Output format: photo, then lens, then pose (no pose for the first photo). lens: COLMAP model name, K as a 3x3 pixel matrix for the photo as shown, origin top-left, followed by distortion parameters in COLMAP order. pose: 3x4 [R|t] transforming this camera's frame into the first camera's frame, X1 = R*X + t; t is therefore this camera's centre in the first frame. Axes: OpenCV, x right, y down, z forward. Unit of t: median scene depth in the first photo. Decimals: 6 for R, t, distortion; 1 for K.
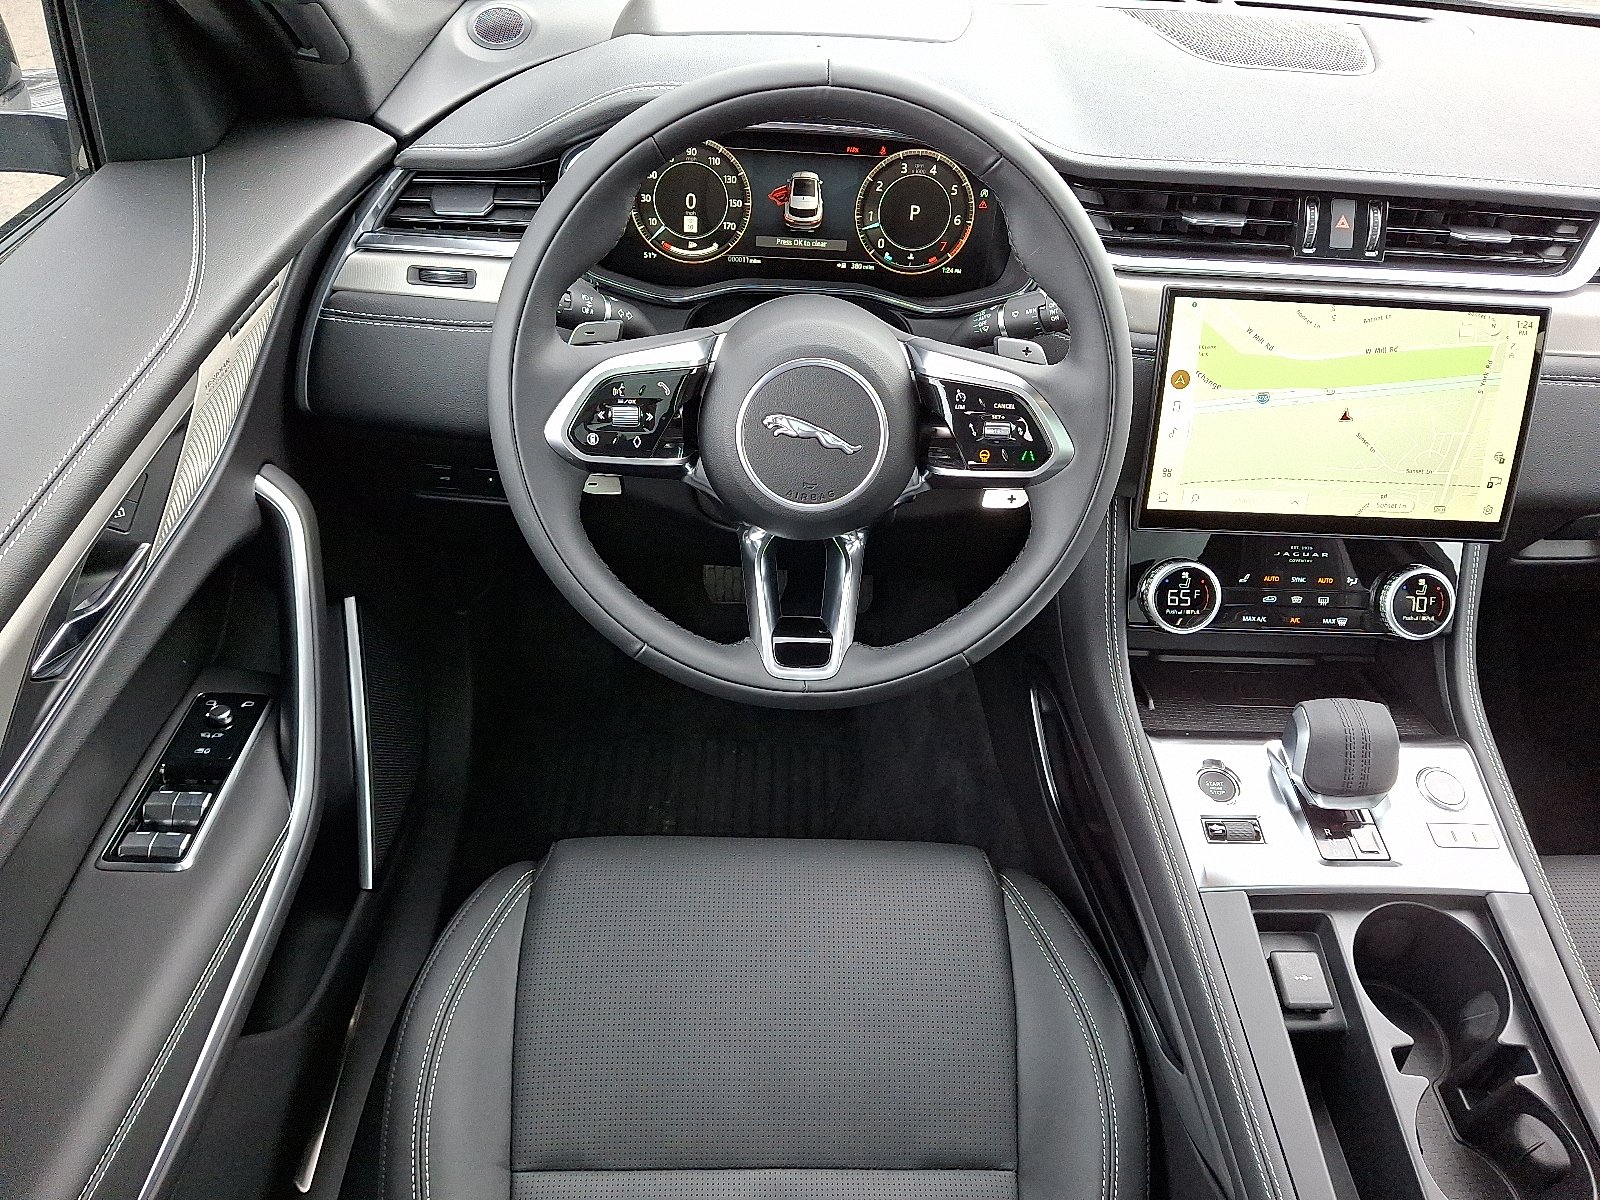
lens RADIAL K [[1150.1, 0, 800.0], [0, 1150.1, 600.0], [0, 0, 1]] dist [-0.011162, -0.007487]
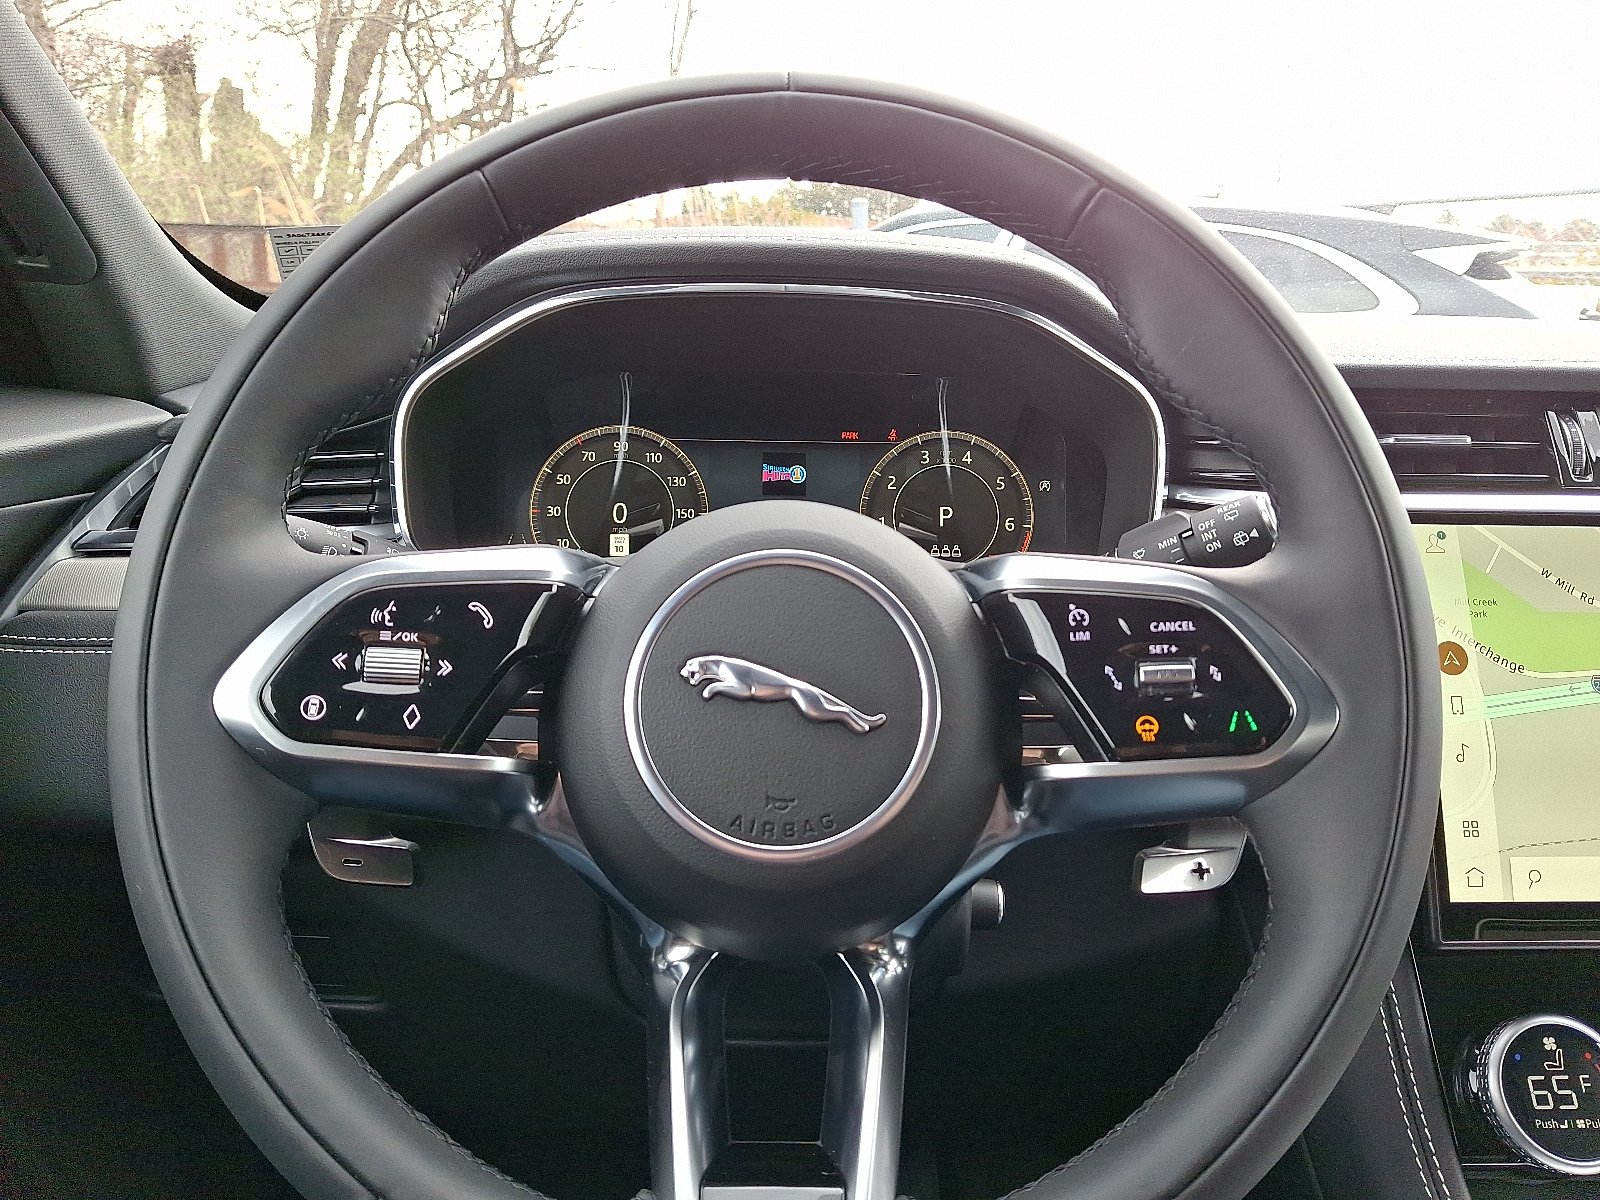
lens RADIAL K [[1150.1, 0, 800.0], [0, 1150.1, 600.0], [0, 0, 1]] dist [-0.011162, -0.007487]
pose [[0.998919, -0.044353, -0.013910, 0.025048], [0.031434, 0.865001, -0.500784, 0.058381], [0.034244, 0.499805, 0.865461, 0.531260]]
